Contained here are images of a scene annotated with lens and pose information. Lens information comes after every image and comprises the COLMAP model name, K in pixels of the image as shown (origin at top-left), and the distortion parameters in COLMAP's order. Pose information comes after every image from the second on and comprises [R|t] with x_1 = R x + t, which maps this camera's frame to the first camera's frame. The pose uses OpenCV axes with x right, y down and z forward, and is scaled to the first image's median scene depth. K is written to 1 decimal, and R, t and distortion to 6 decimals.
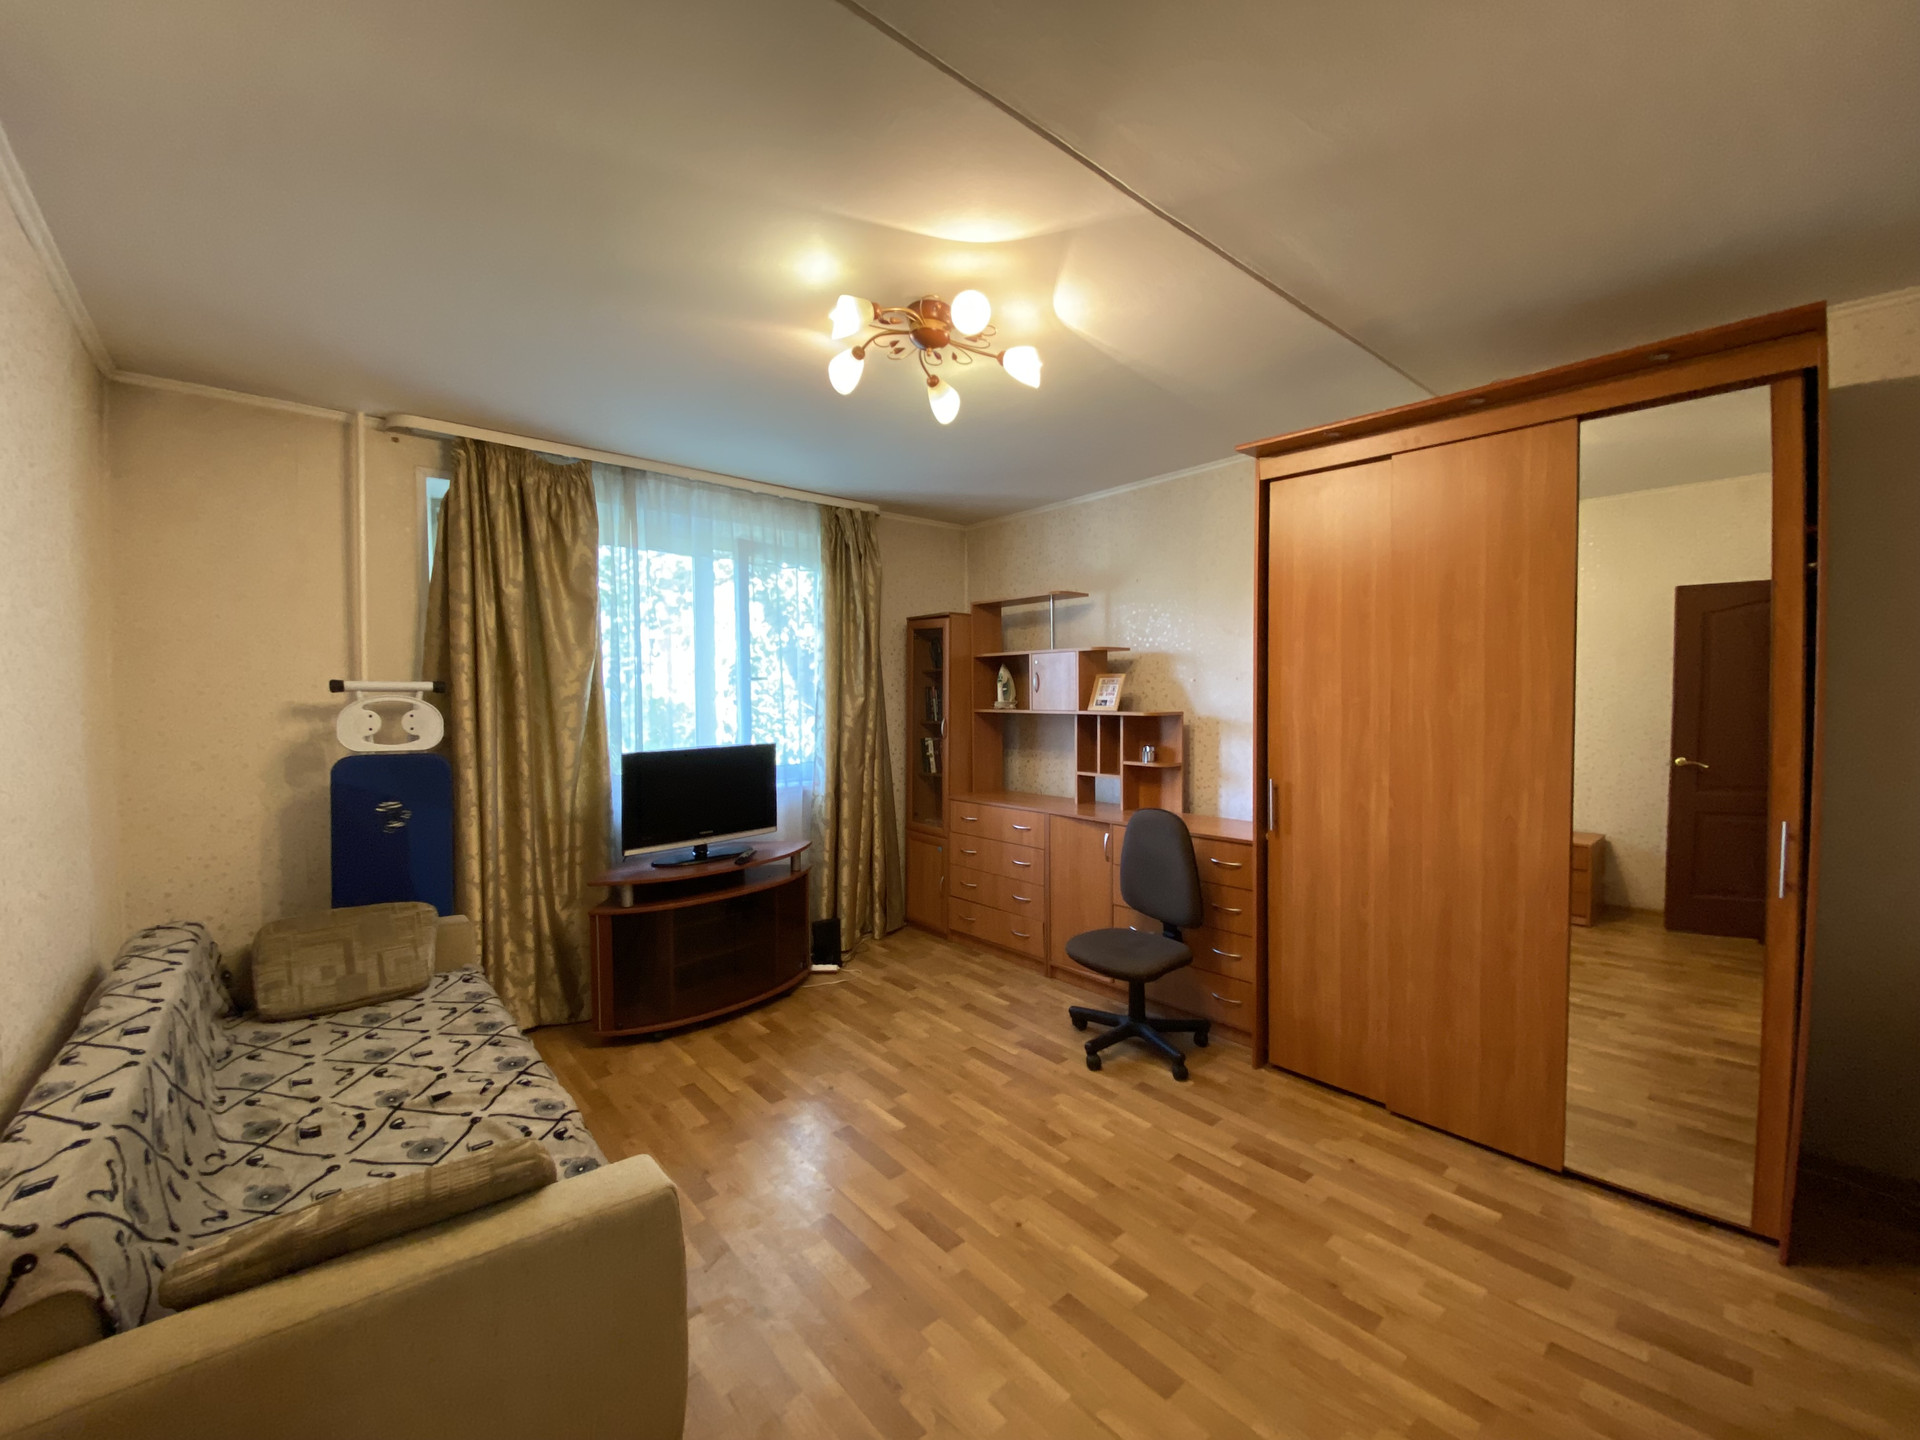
lens RADIAL K [[772.8, 0, 991.8], [0, 772.8, 699.8], [0, 0, 1]] dist [0.005165, -0.012564]
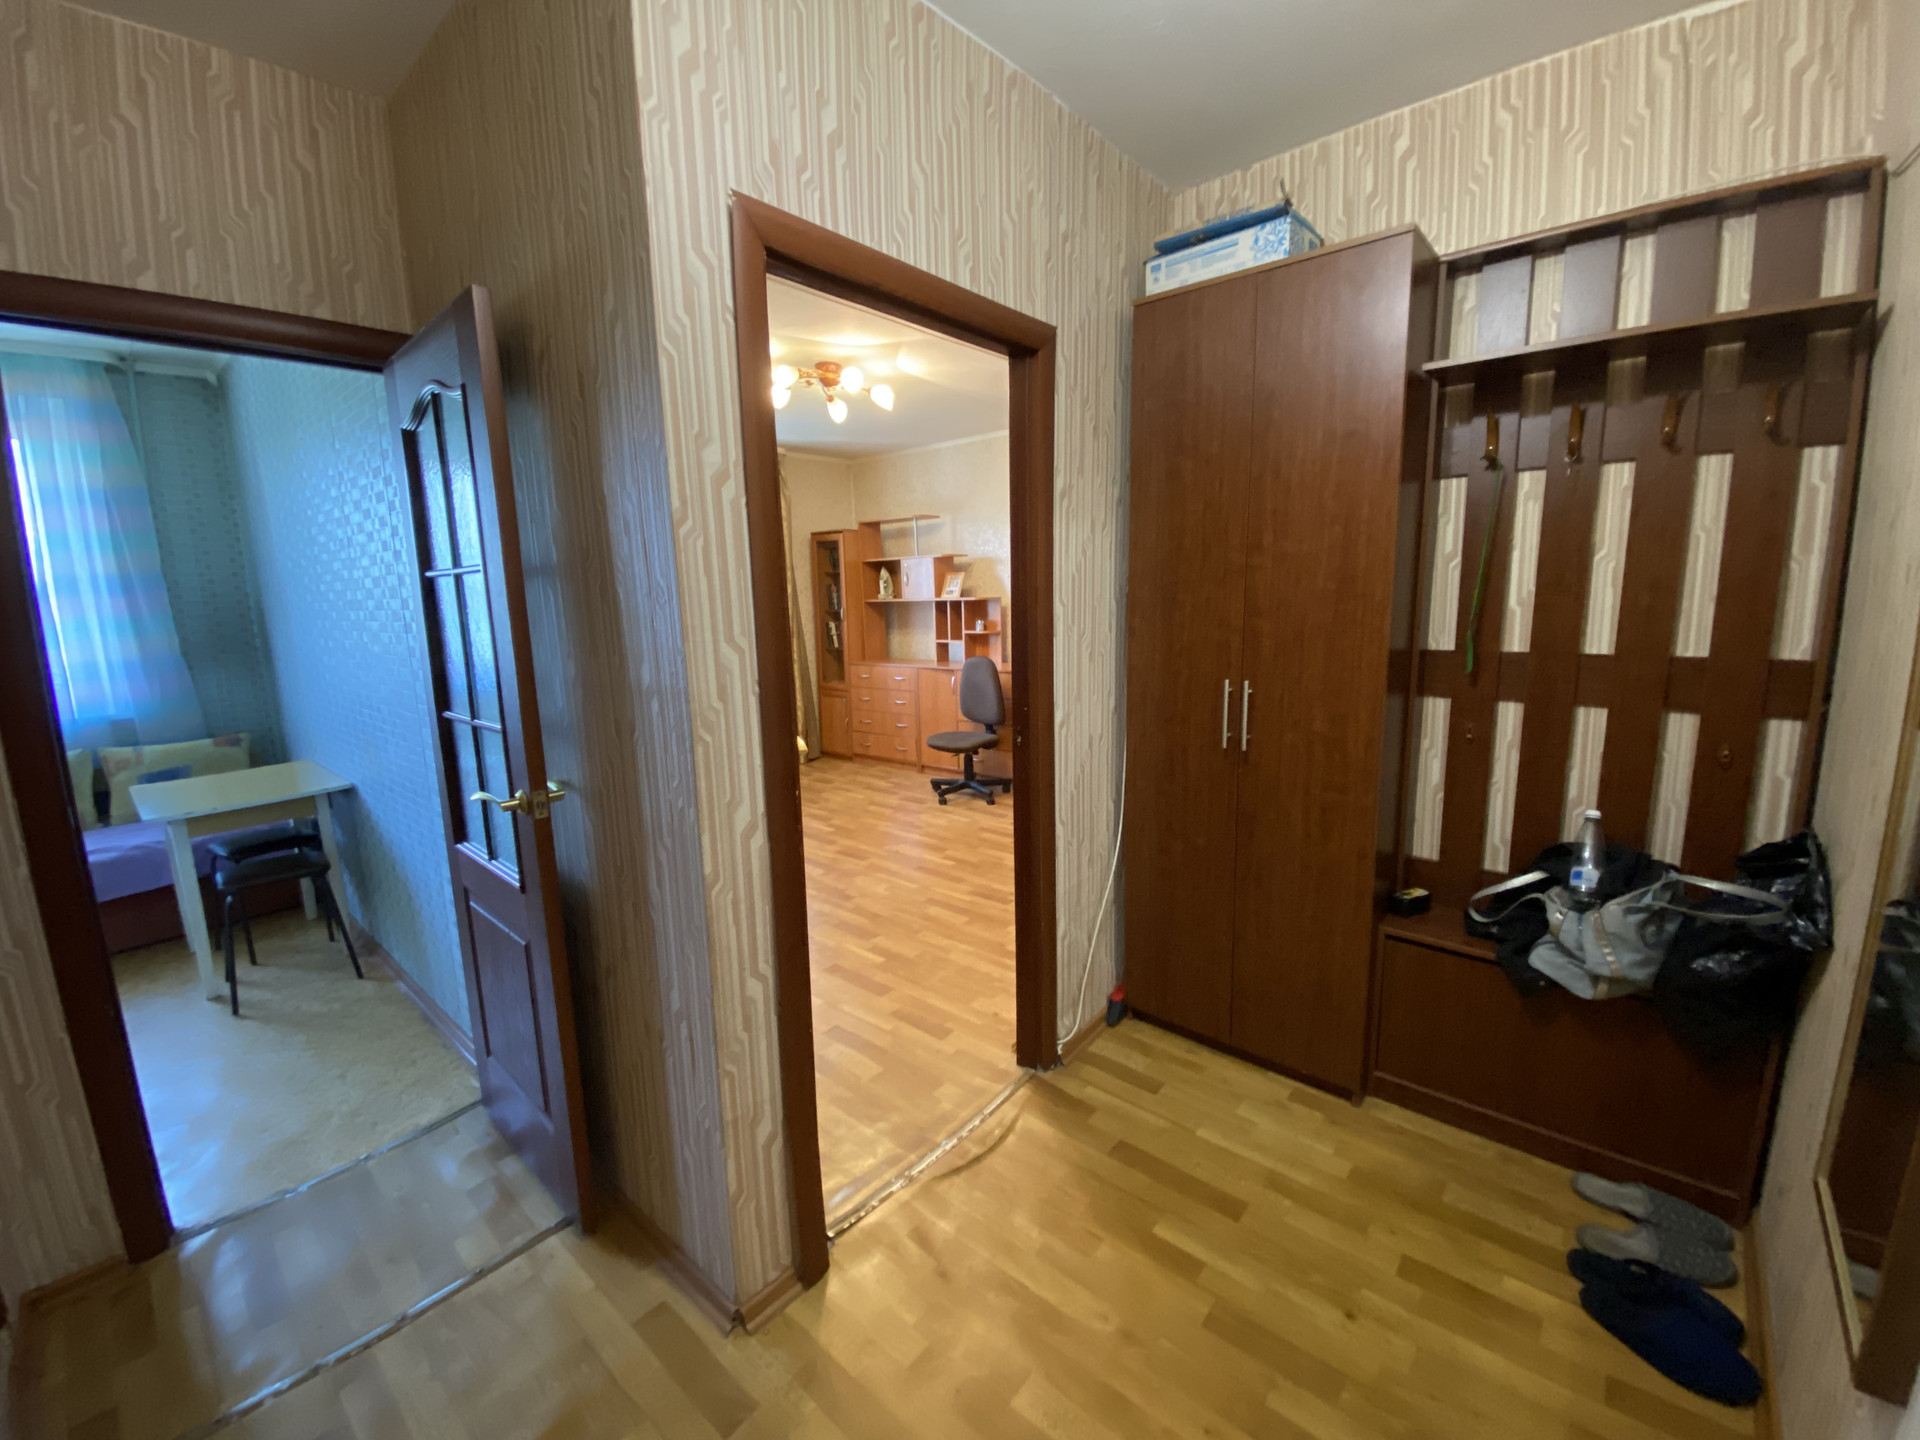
lens RADIAL K [[772.8, 0, 973.6], [0, 772.8, 727.9], [0, 0, 1]] dist [0.005165, -0.012564]
pose [[0.992891, -0.040744, 0.111832, 0.011624], [0.022118, 0.986378, 0.163001, 0.022556], [-0.116950, -0.159369, 0.980267, -0.569330]]
